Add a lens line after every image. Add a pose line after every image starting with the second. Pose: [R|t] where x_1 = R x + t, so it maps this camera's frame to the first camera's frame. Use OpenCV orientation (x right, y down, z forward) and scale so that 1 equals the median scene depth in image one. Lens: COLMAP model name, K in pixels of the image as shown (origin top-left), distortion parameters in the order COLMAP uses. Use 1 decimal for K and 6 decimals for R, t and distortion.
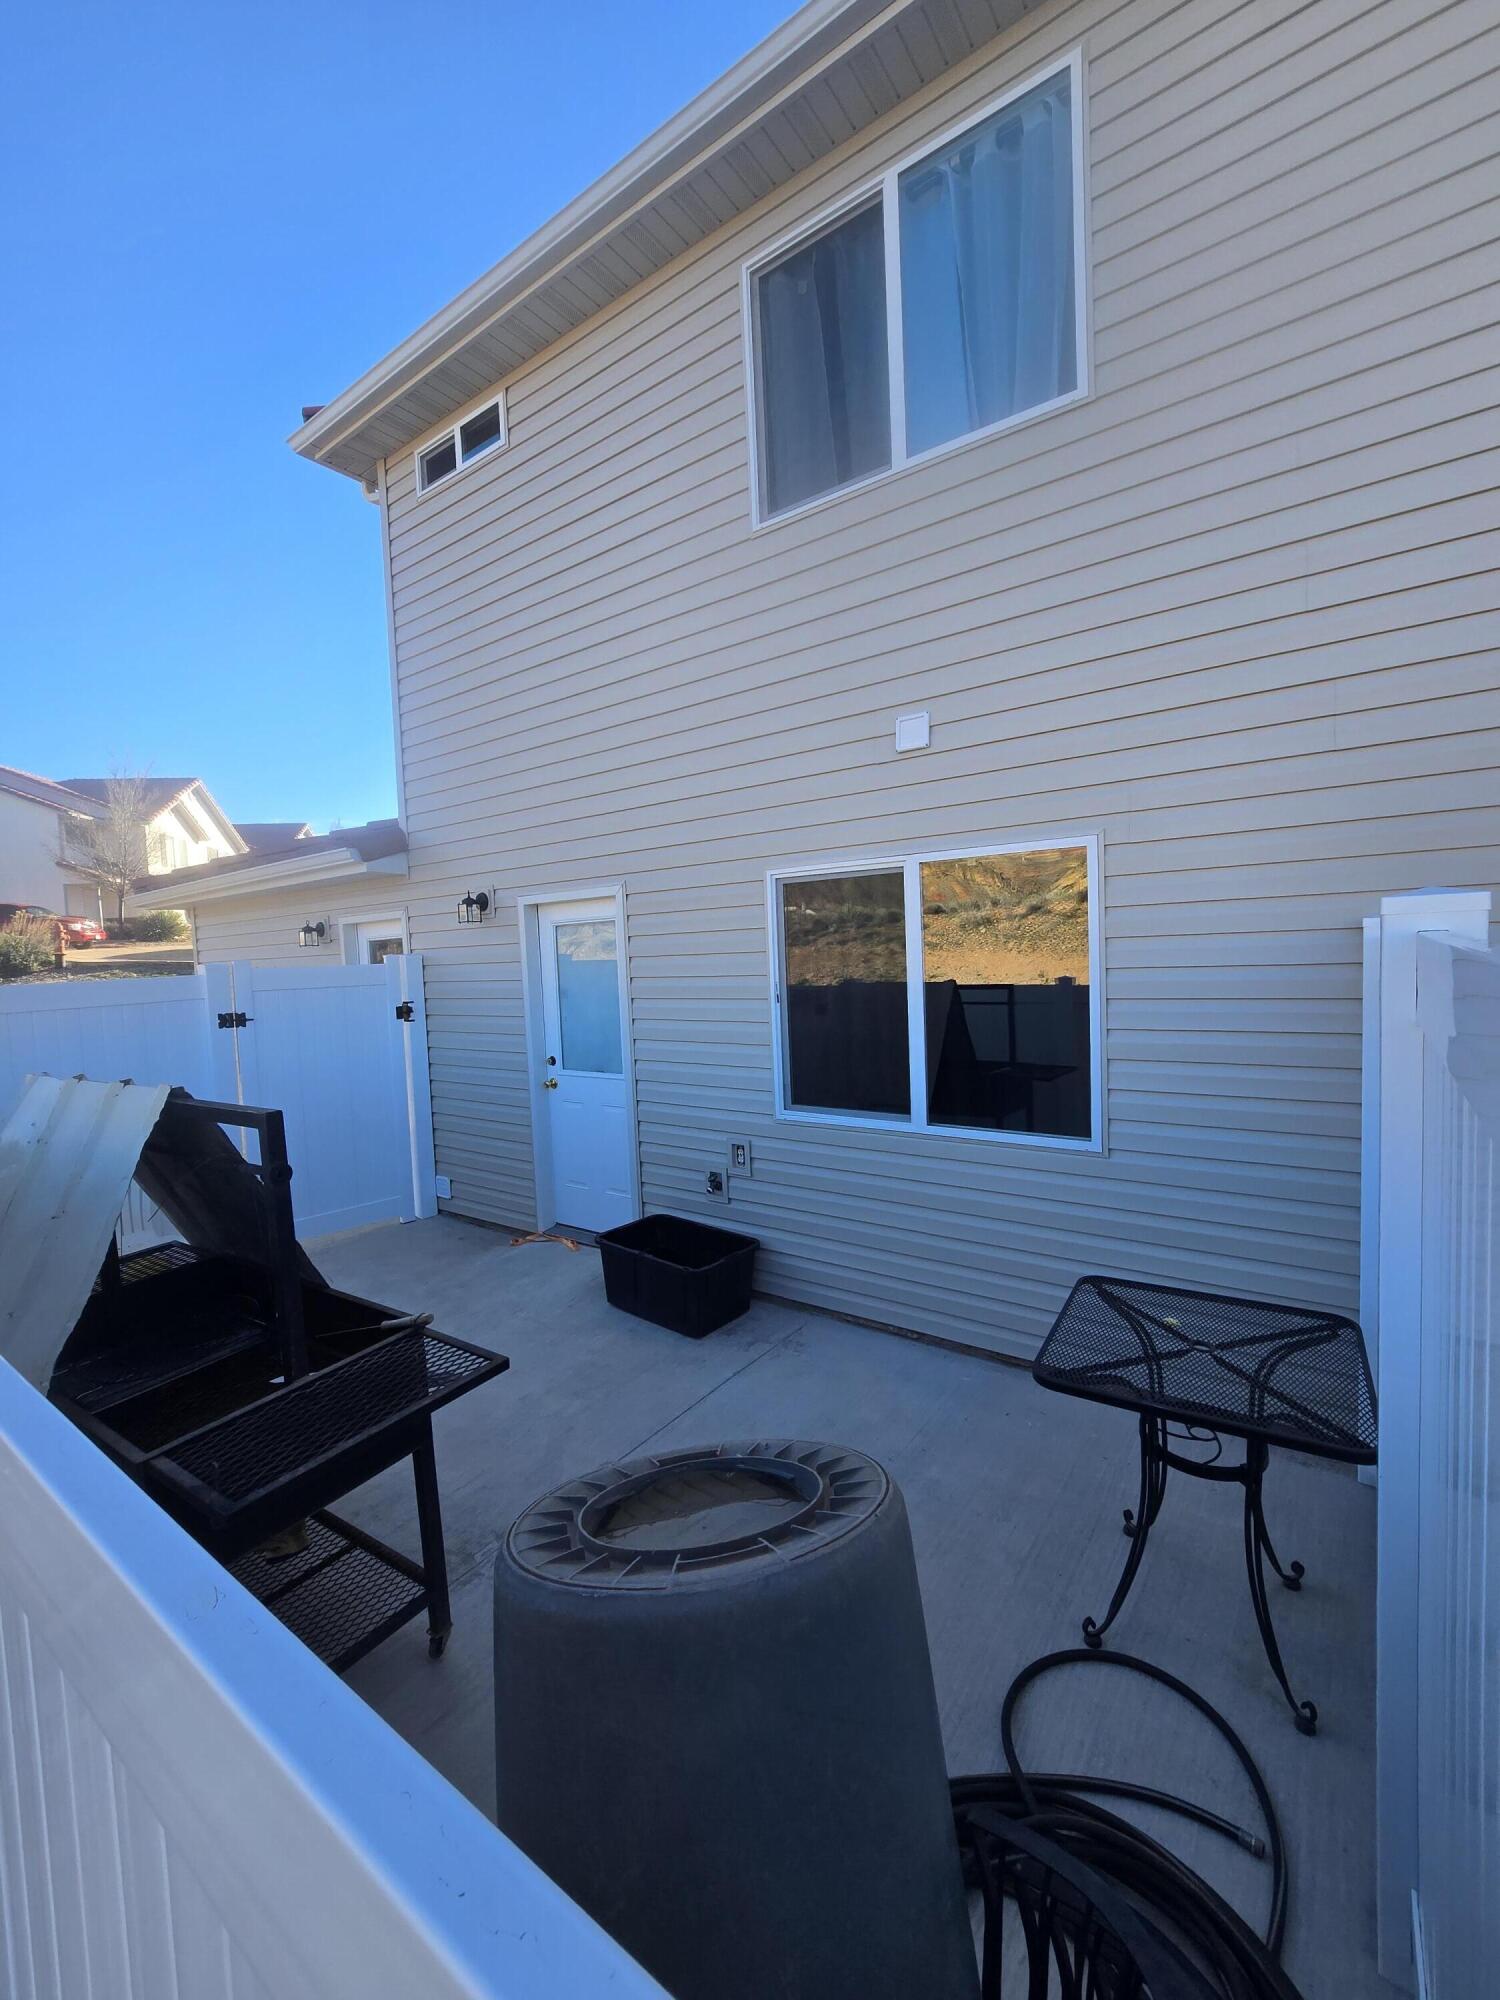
lens RADIAL K [[790.3, 0, 756.0], [0, 790.3, 1015.0], [0, 0, 1]] dist [-0.000374, -0.007052]
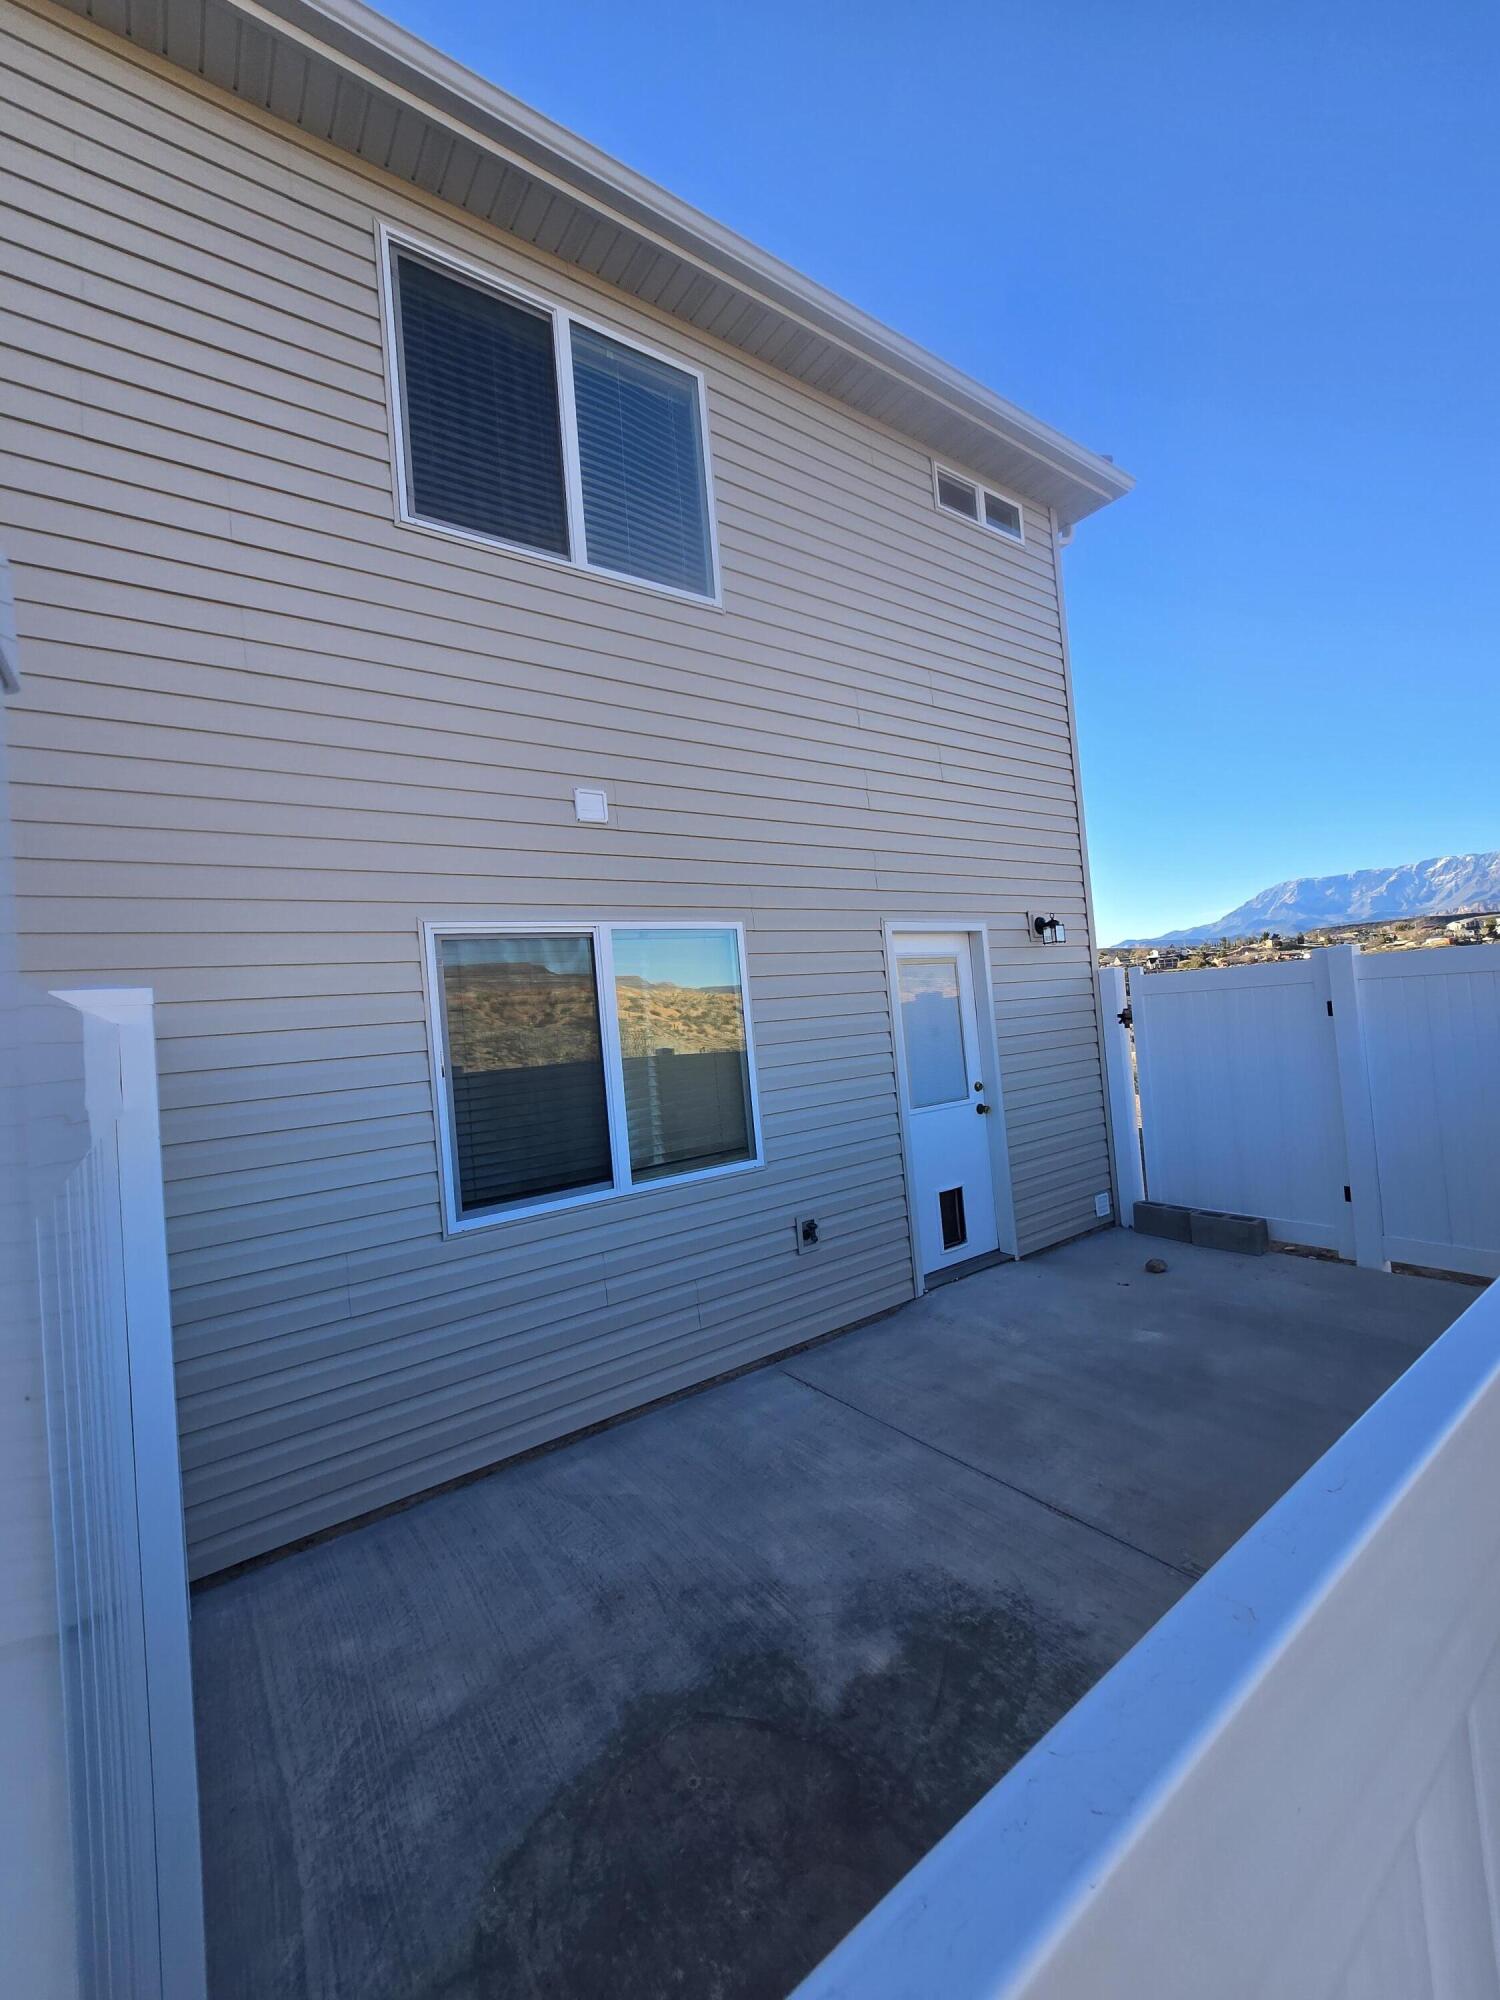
lens RADIAL K [[795.0, 0, 746.4], [0, 795.0, 980.9], [0, 0, 1]] dist [-0.002506, -0.000225]
pose [[0.332368, 0.039868, 0.942307, -0.703485], [0.127545, 0.988028, -0.086790, -0.012724], [-0.934486, 0.149033, 0.323304, 0.498305]]
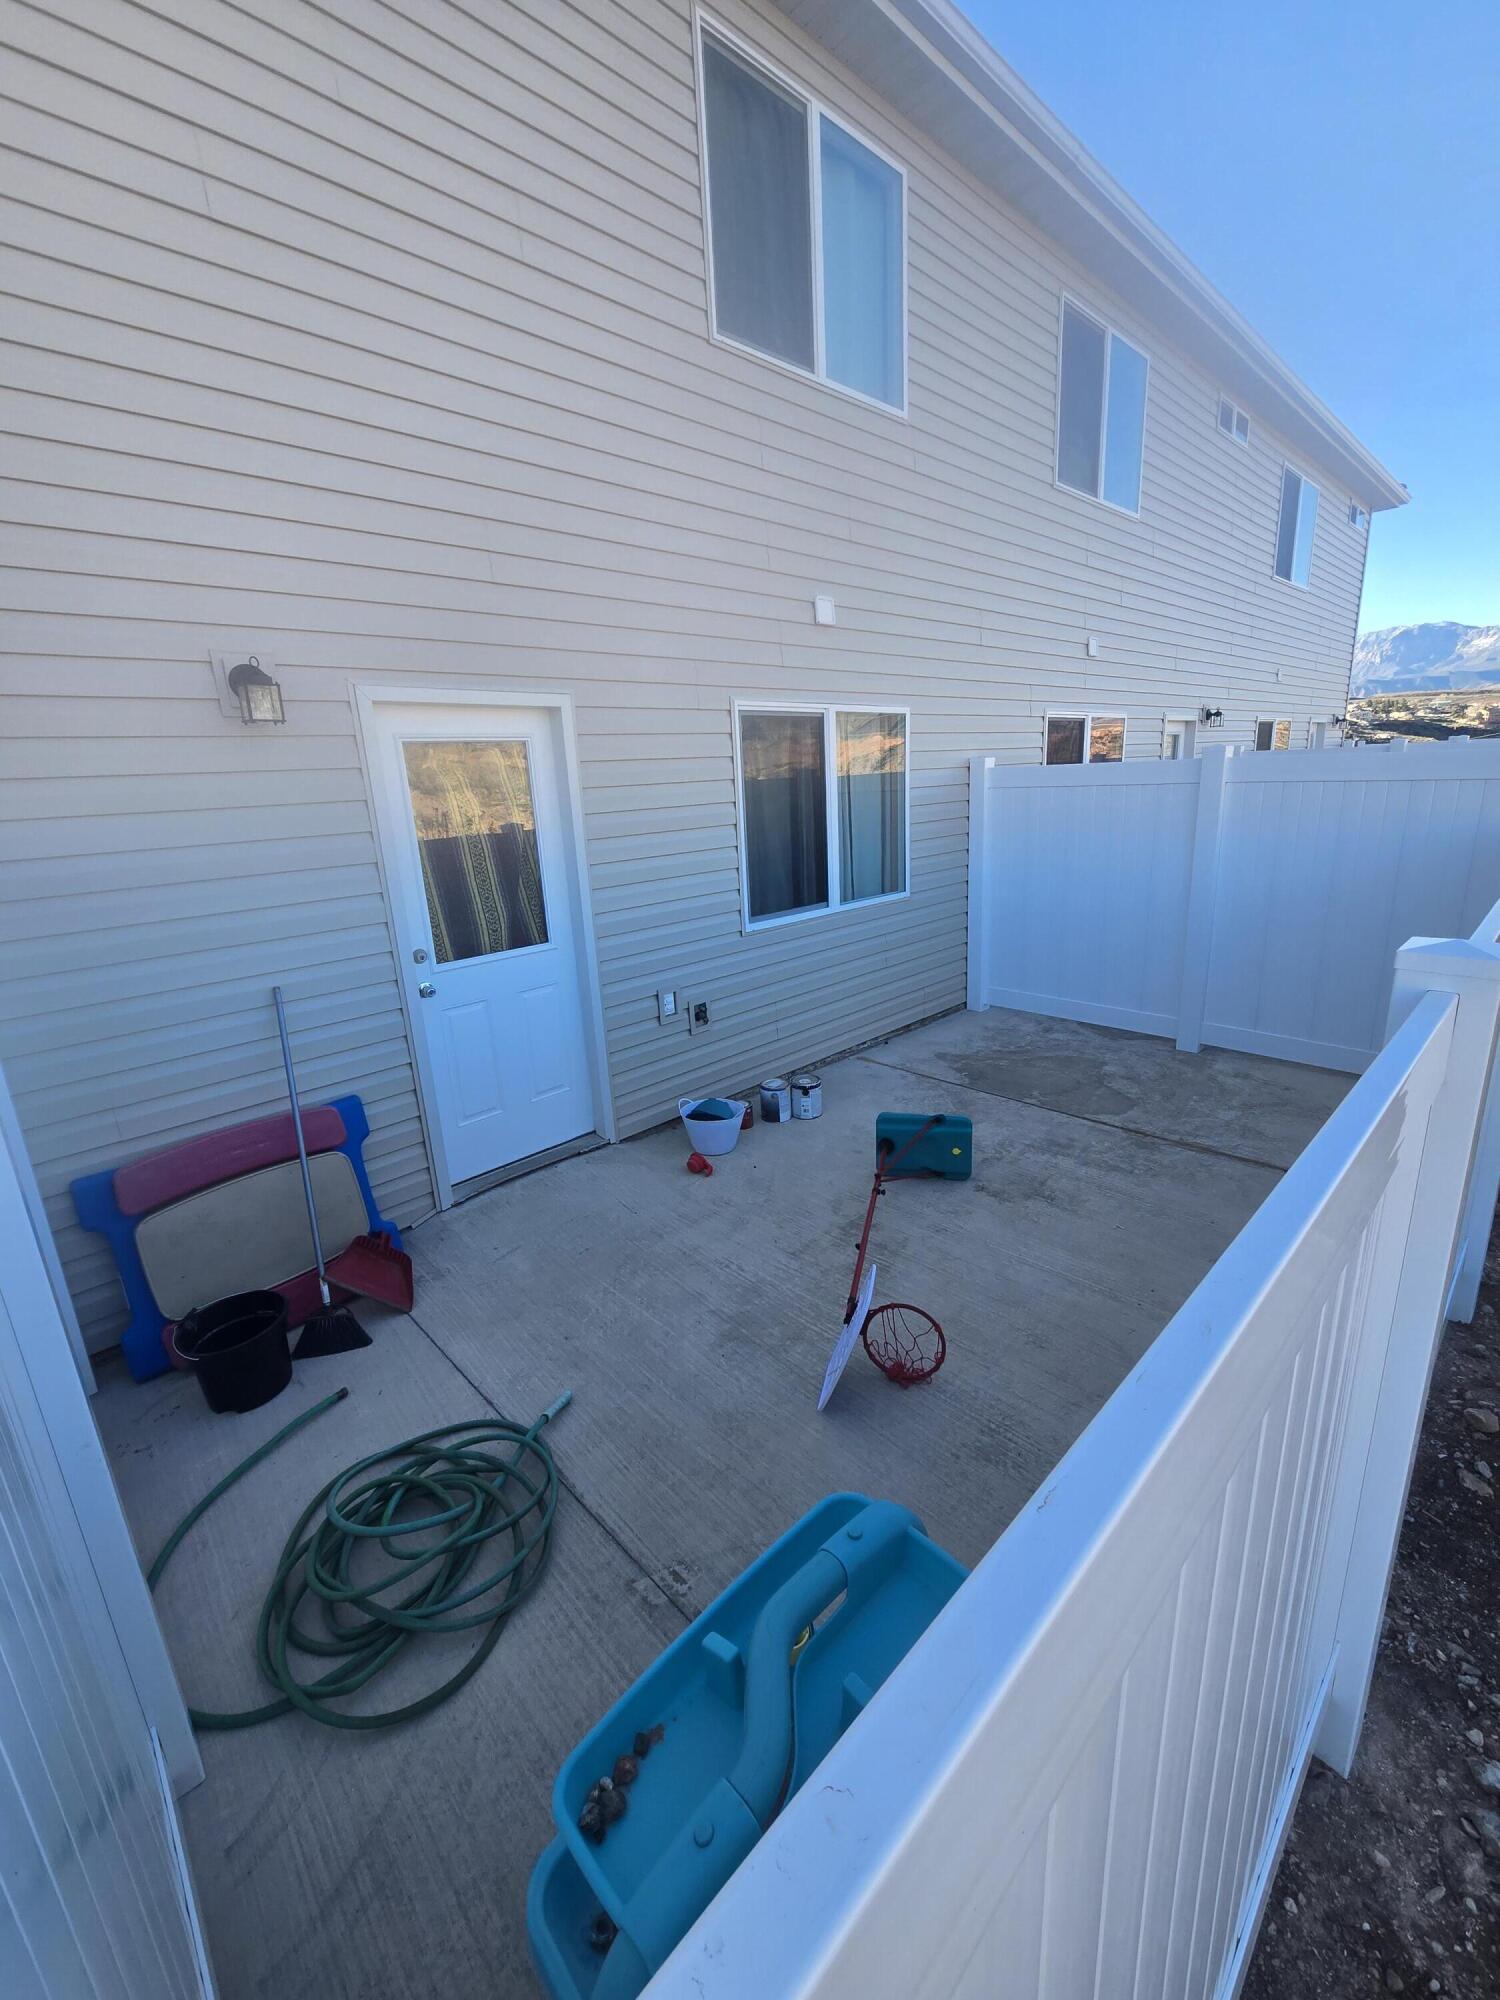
lens RADIAL K [[792.4, 0, 745.0], [0, 792.4, 1010.1], [0, 0, 1]] dist [-0.008969, 0.000184]
pose [[0.195657, -0.245389, 0.949475, -1.218427], [0.120889, 0.966838, 0.224965, -0.019963], [-0.973193, 0.070765, 0.218834, 0.870446]]
